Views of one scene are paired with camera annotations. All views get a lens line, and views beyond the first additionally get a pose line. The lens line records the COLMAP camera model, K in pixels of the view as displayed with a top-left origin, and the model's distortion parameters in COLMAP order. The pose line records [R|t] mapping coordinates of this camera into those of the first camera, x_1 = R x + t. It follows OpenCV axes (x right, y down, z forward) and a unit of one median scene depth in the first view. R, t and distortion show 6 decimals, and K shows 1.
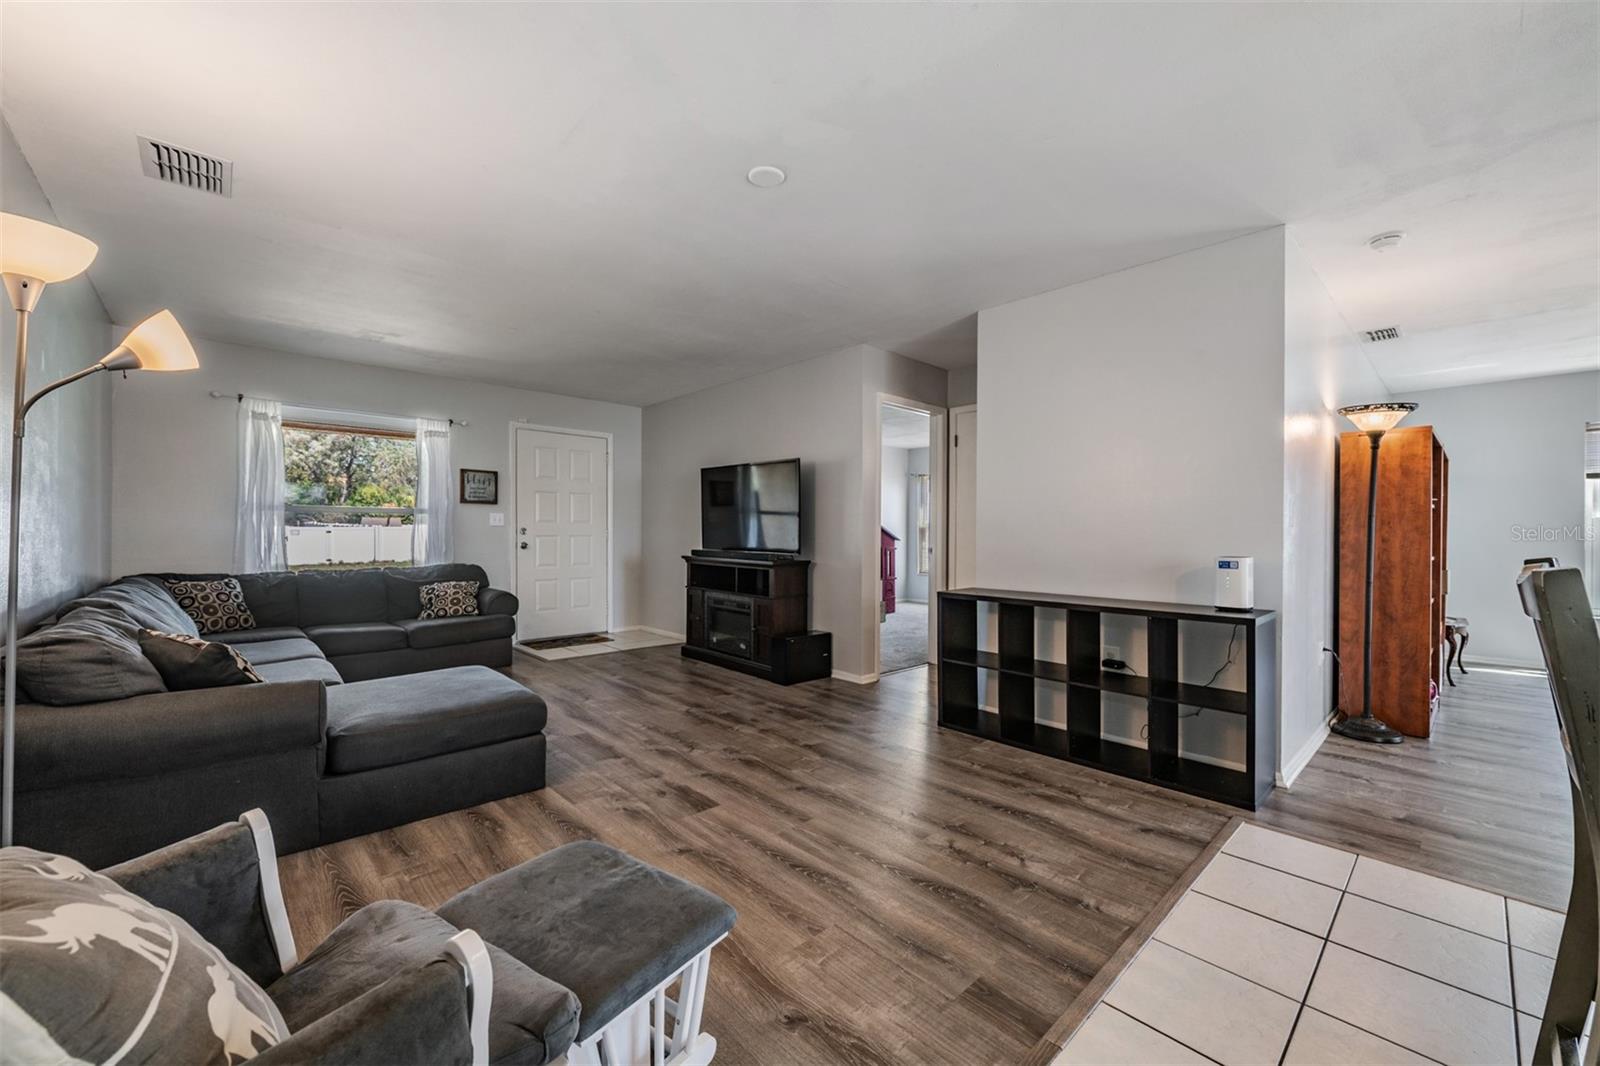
lens RADIAL K [[626.8, 0, 798.4], [0, 626.8, 533.7], [0, 0, 1]] dist [-0.001090, -0.000517]
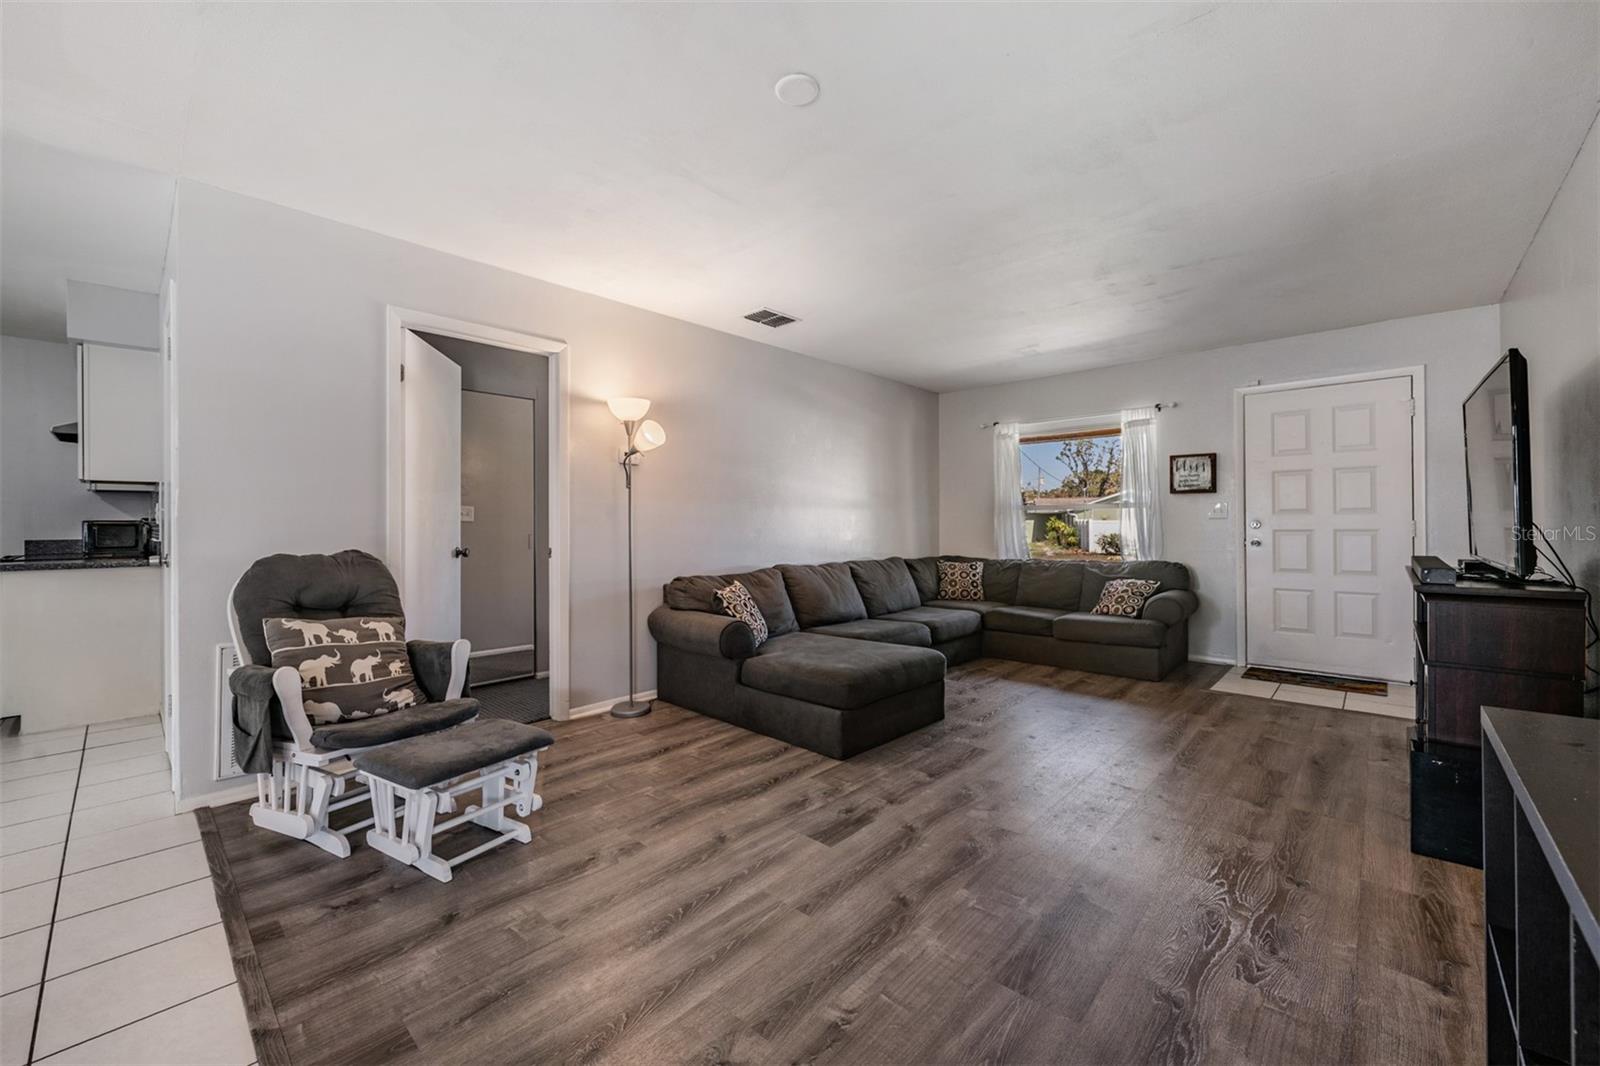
lens RADIAL K [[630.0, 0, 797.2], [0, 630.0, 527.0], [0, 0, 1]] dist [0.002479, -0.004150]
pose [[0.075011, -0.004275, -0.997174, 0.555968], [0.003092, 0.999987, -0.004055, 0.001012], [0.997178, -0.002779, 0.075023, 0.680667]]
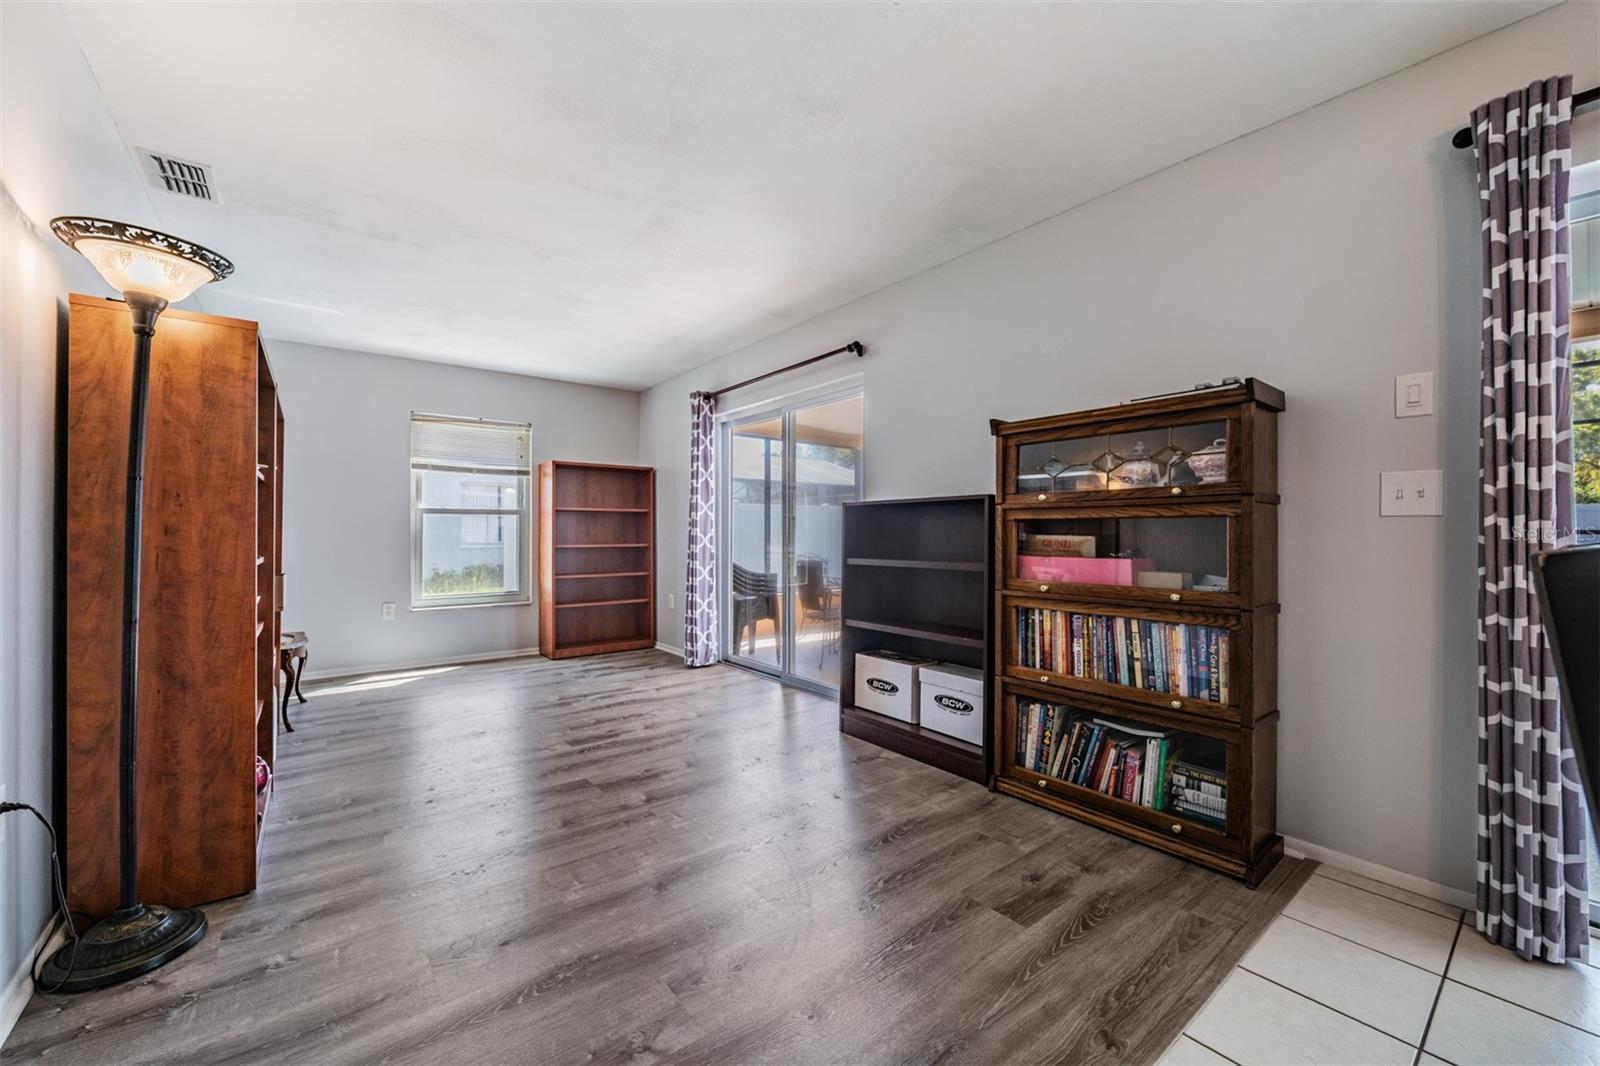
lens RADIAL K [[627.5, 0, 799.6], [0, 627.5, 530.7], [0, 0, 1]] dist [-0.004264, -0.000622]
pose [[0.076666, -0.002461, 0.997054, 0.510119], [0.000528, 0.999997, 0.002428, 0.010496], [-0.997057, 0.000340, 0.076667, 0.491107]]
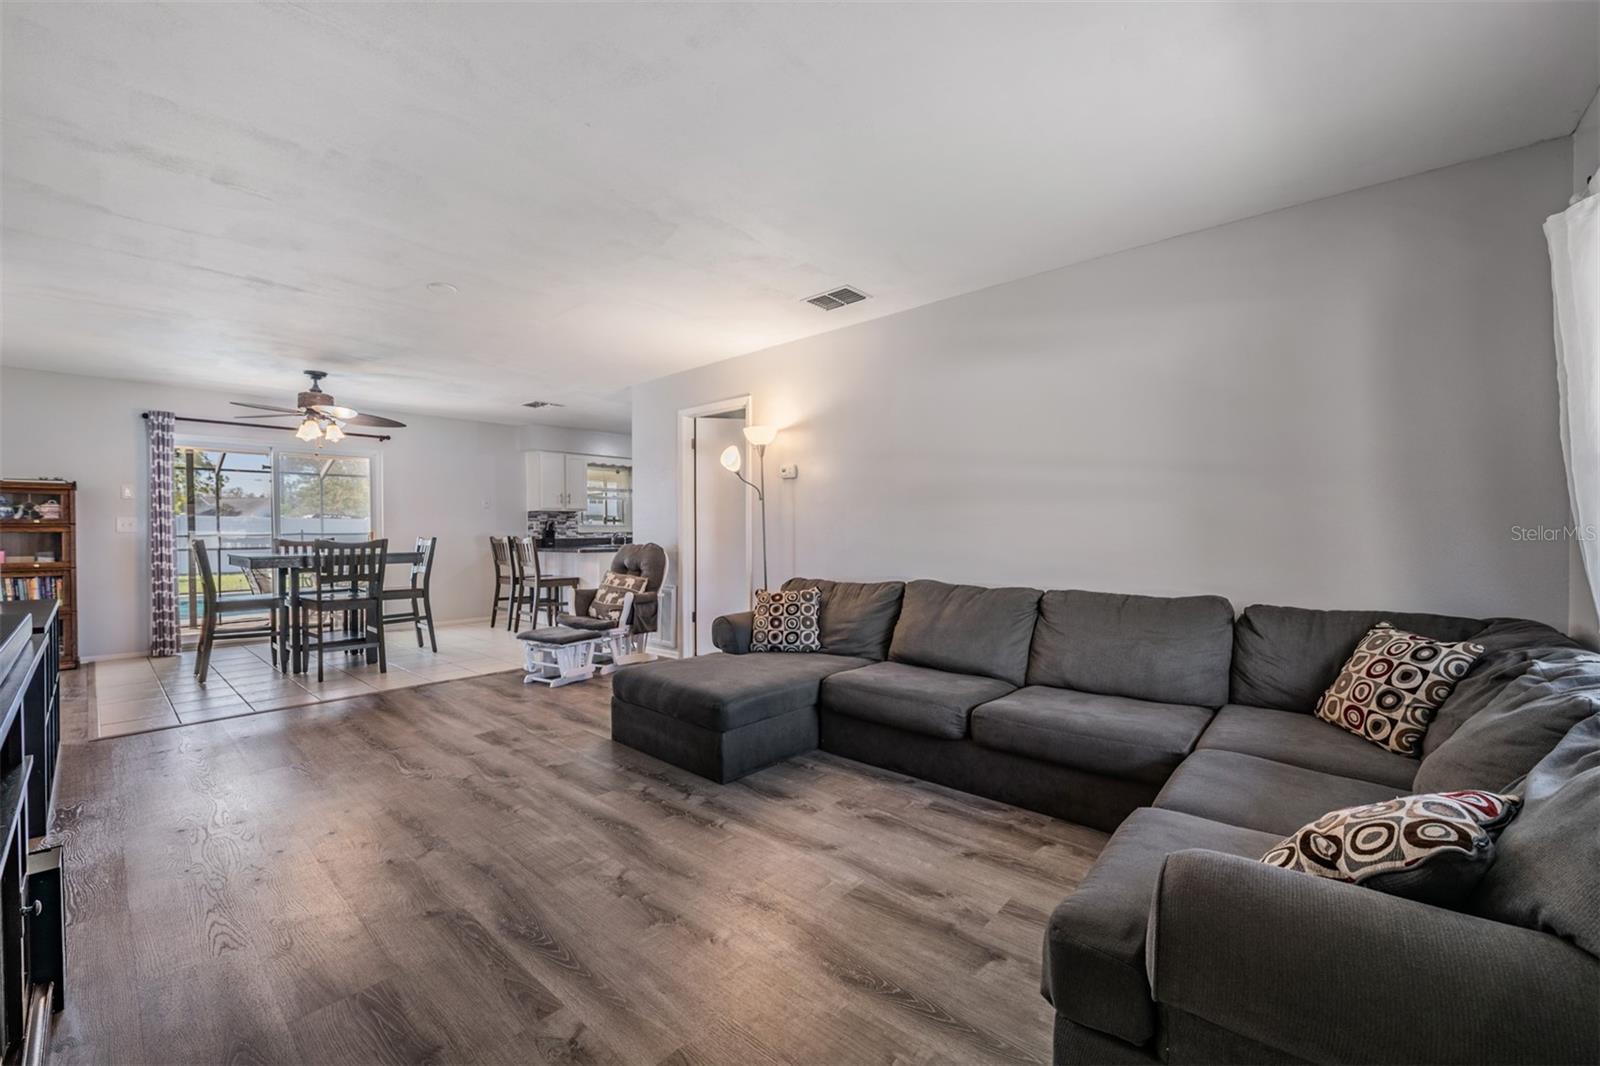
lens RADIAL K [[635.7, 0, 802.4], [0, 635.7, 536.6], [0, 0, 1]] dist [-0.015763, -0.000229]
pose [[-0.994687, 0.000654, -0.102939, -0.526410], [-0.000377, 0.999950, 0.009988, -0.007197], [0.102940, 0.009974, -0.994638, 1.849203]]
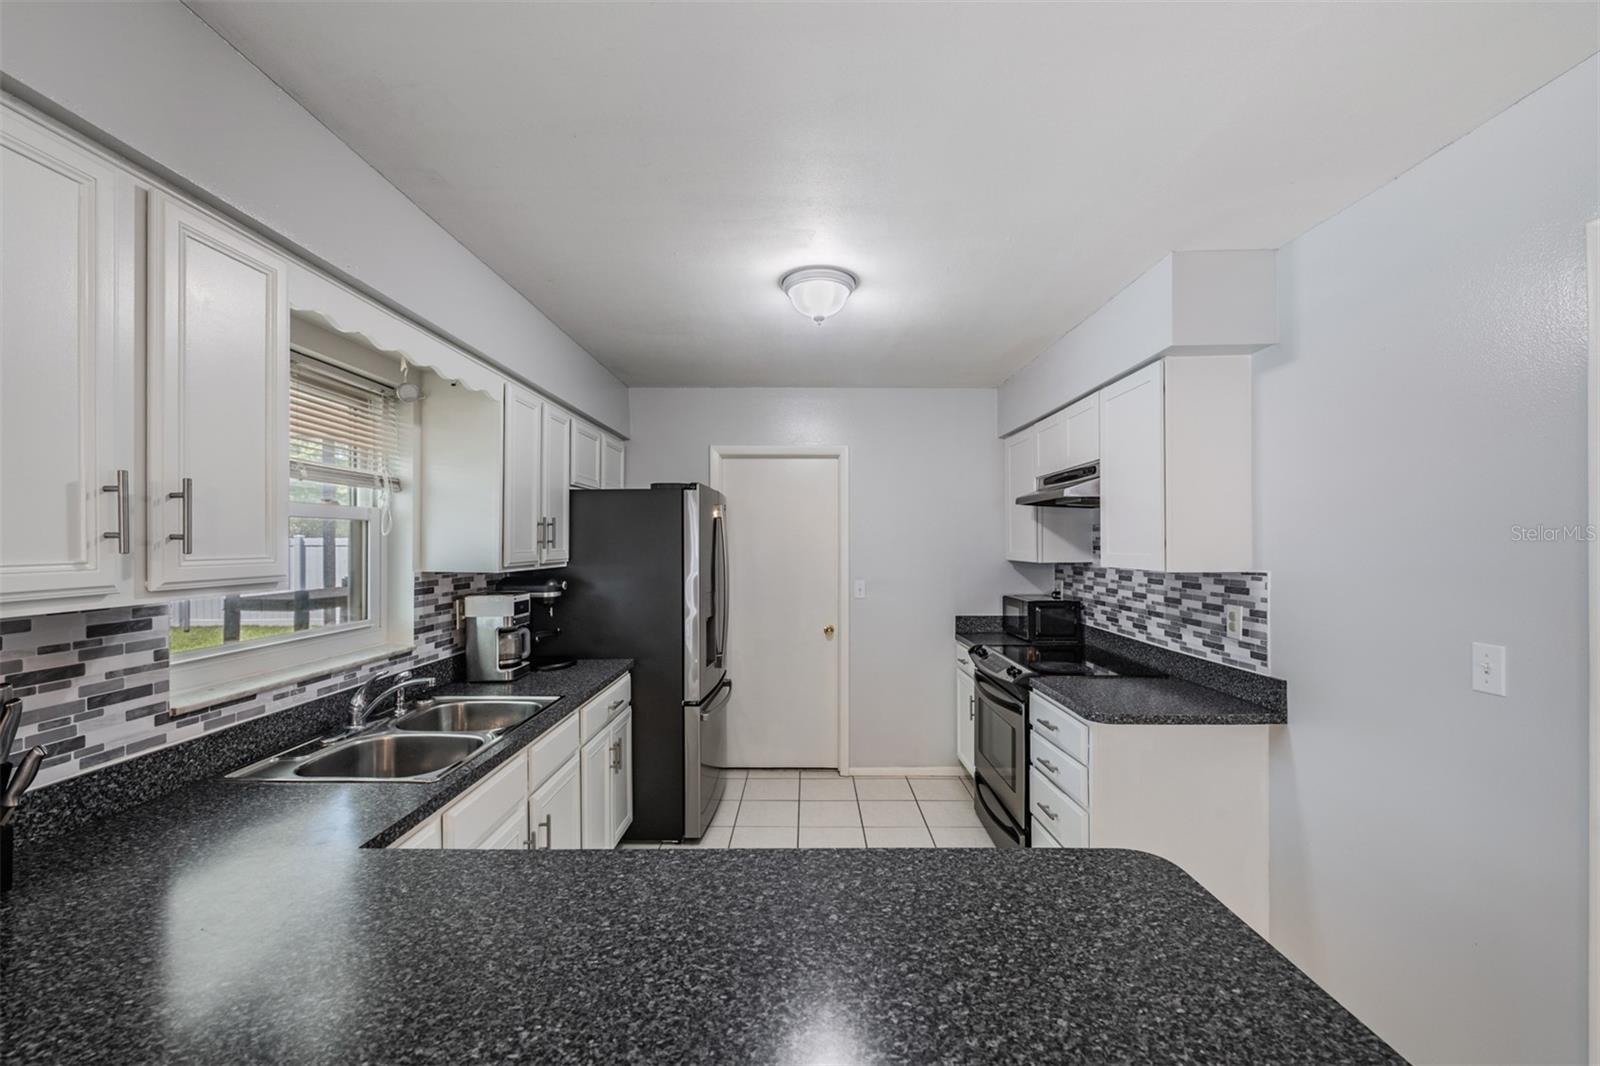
lens RADIAL K [[628.8, 0, 798.6], [0, 628.8, 543.7], [0, 0, 1]] dist [0.000471, -0.003927]
pose [[-0.686053, -0.004623, -0.727537, 0.158571], [-0.003010, 0.999989, -0.003517, -0.116805], [0.727545, -0.000223, -0.686059, -0.288752]]
